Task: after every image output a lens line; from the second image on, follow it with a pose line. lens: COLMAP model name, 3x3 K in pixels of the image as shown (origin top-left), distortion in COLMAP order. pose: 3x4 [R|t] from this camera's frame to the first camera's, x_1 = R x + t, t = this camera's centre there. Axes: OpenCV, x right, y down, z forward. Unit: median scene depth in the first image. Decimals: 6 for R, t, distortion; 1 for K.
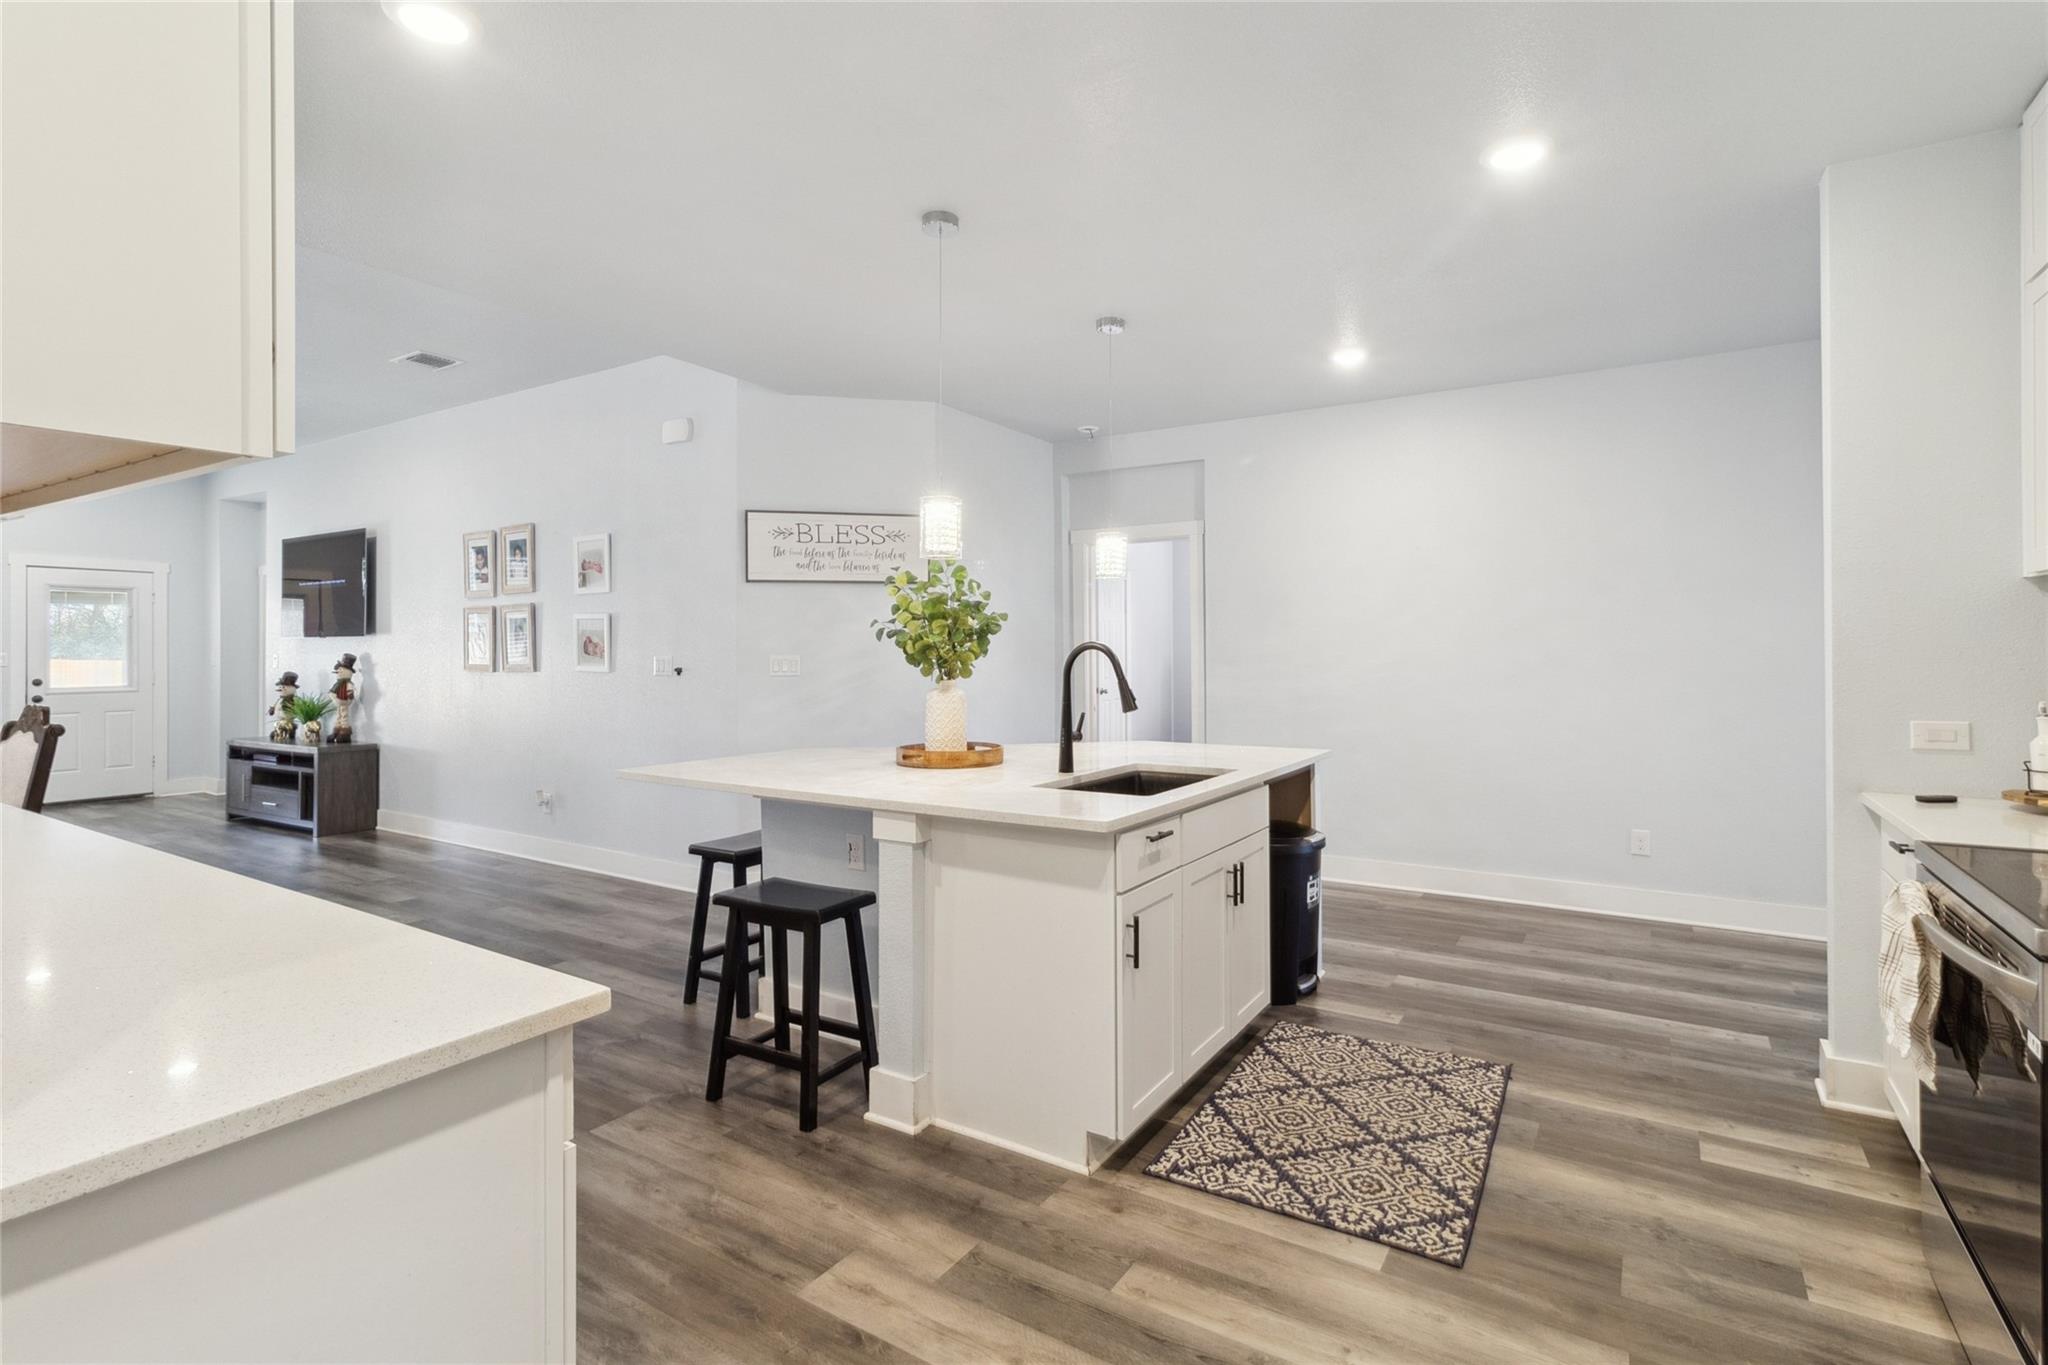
lens RADIAL K [[964.9, 0, 1047.7], [0, 964.9, 653.3], [0, 0, 1]] dist [0.001528, 0.000350]
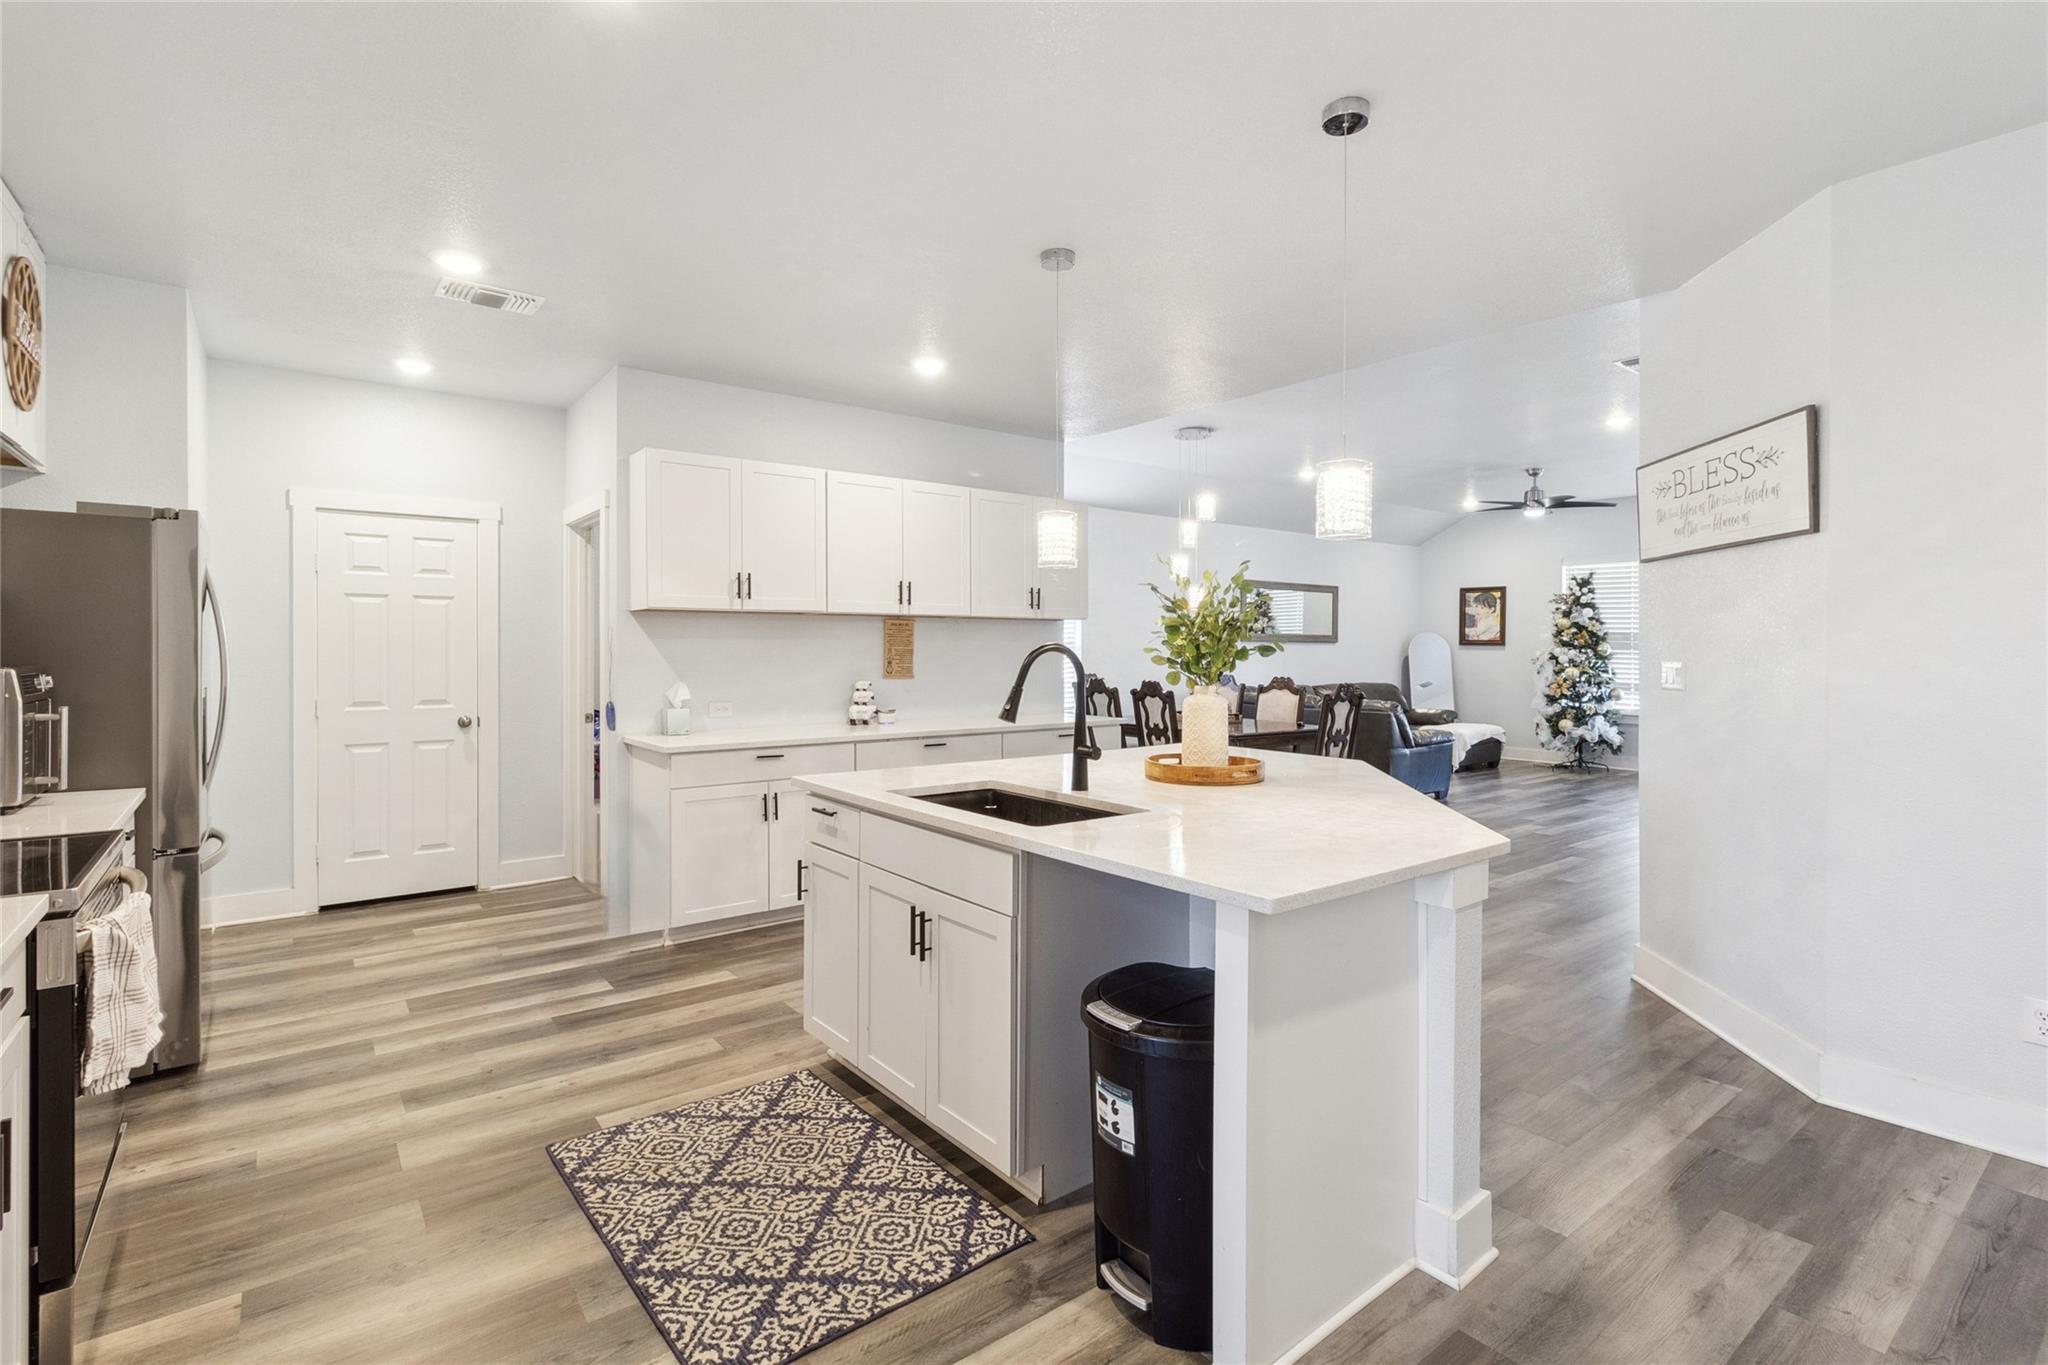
lens RADIAL K [[964.9, 0, 1047.7], [0, 964.9, 653.3], [0, 0, 1]] dist [0.001528, 0.000350]
pose [[-0.332394, 0.004310, -0.943131, 0.997069], [-0.006343, 0.999957, 0.006805, -0.008790], [0.943119, 0.008244, -0.332352, 1.453913]]
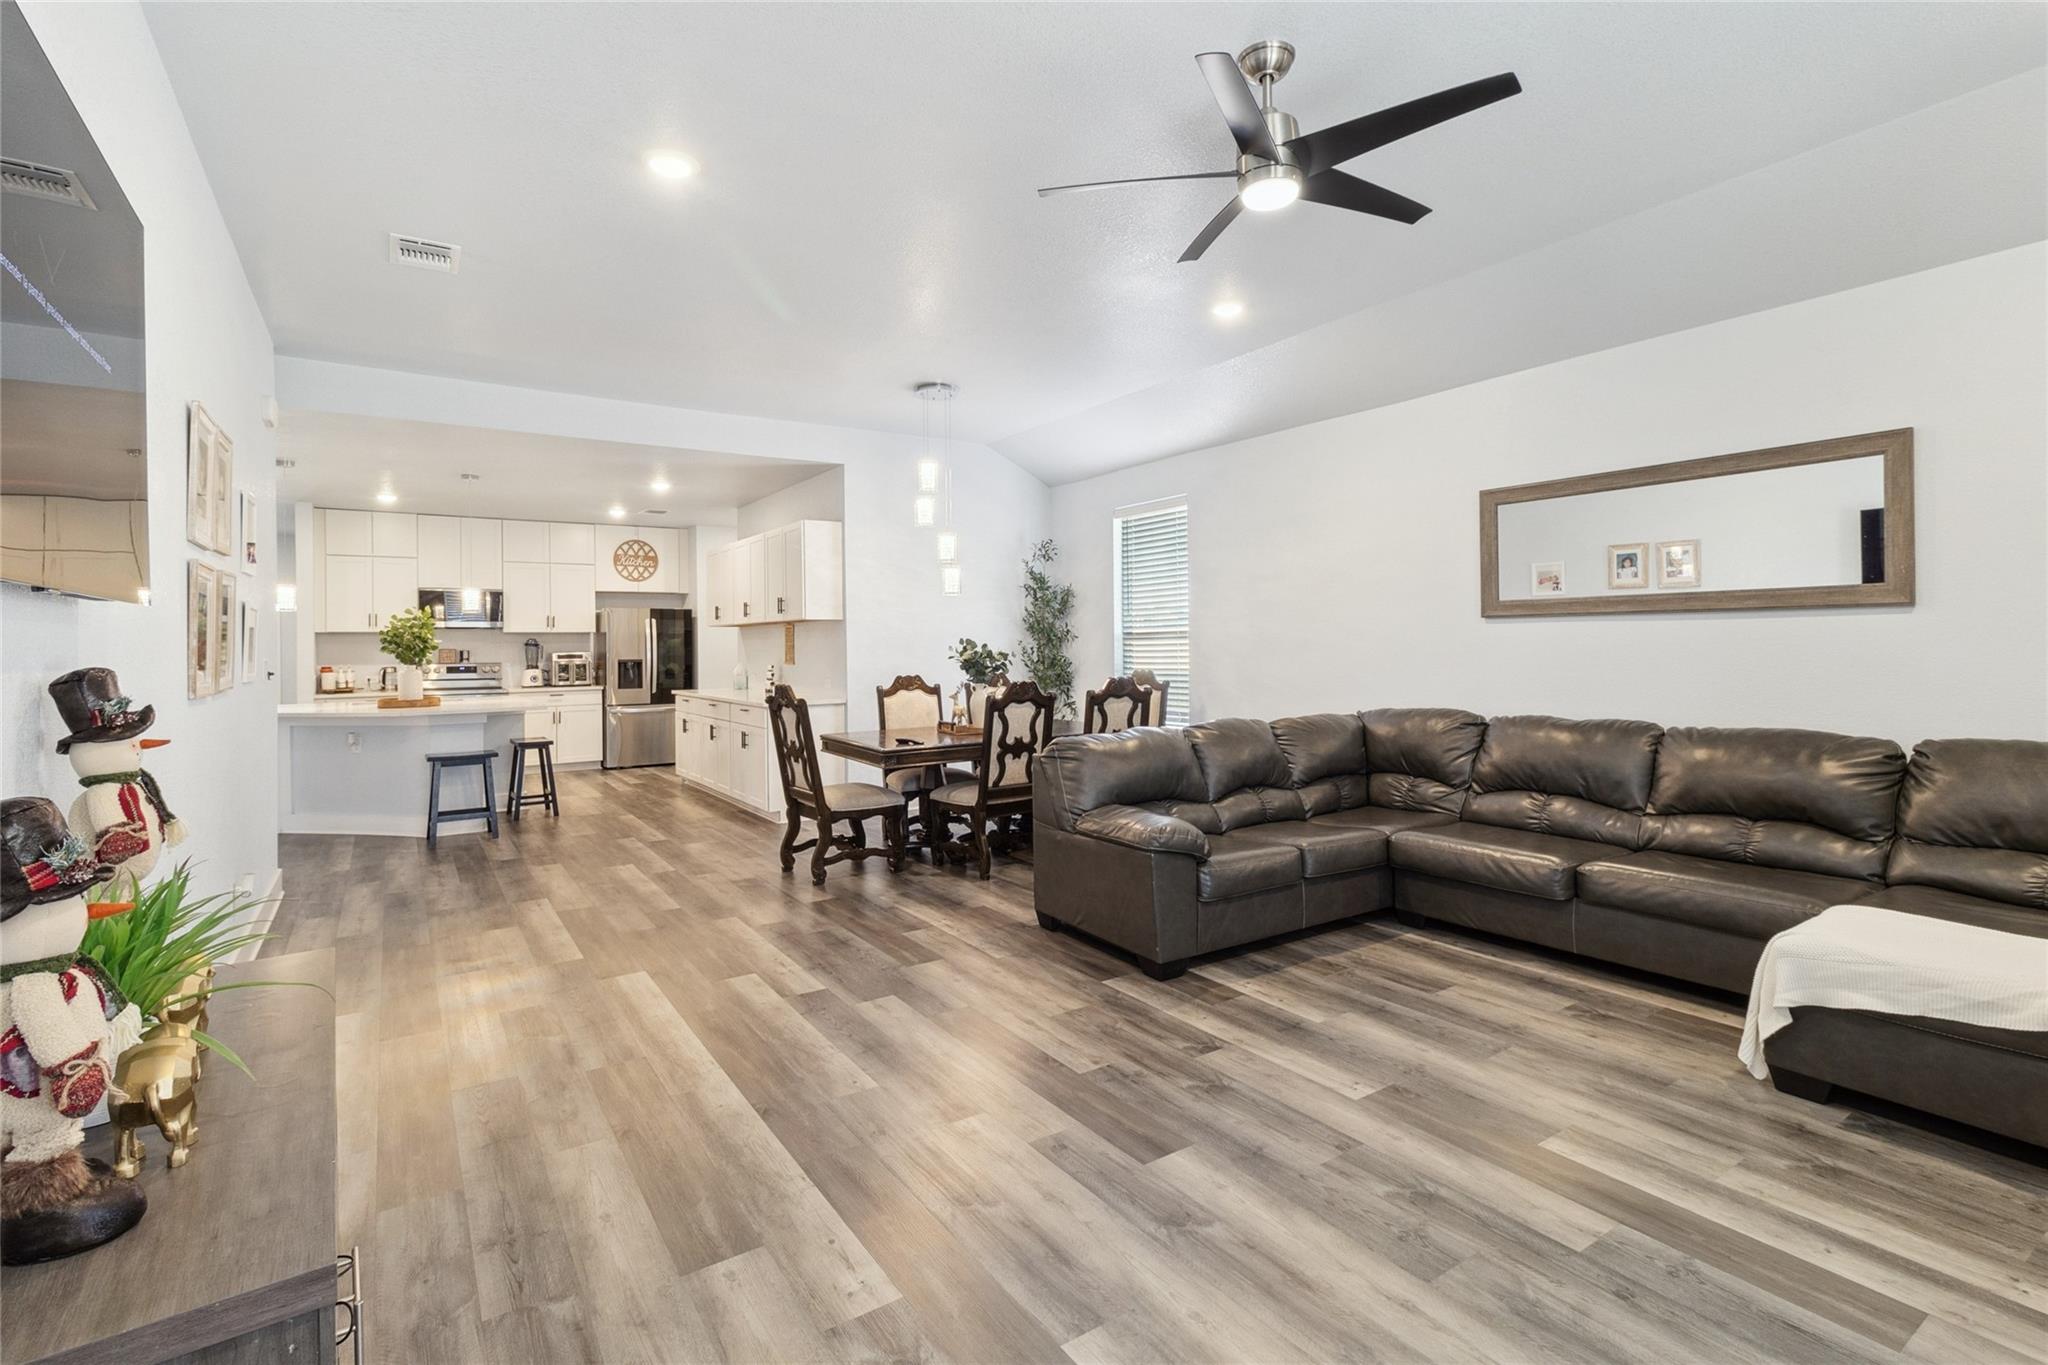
lens RADIAL K [[964.9, 0, 1047.7], [0, 964.9, 653.3], [0, 0, 1]] dist [0.001528, 0.000350]
pose [[-0.914100, 0.008930, 0.405390, -2.679433], [0.015603, 0.999792, 0.013159, -0.005768], [-0.405188, 0.018354, -0.914049, 2.885930]]
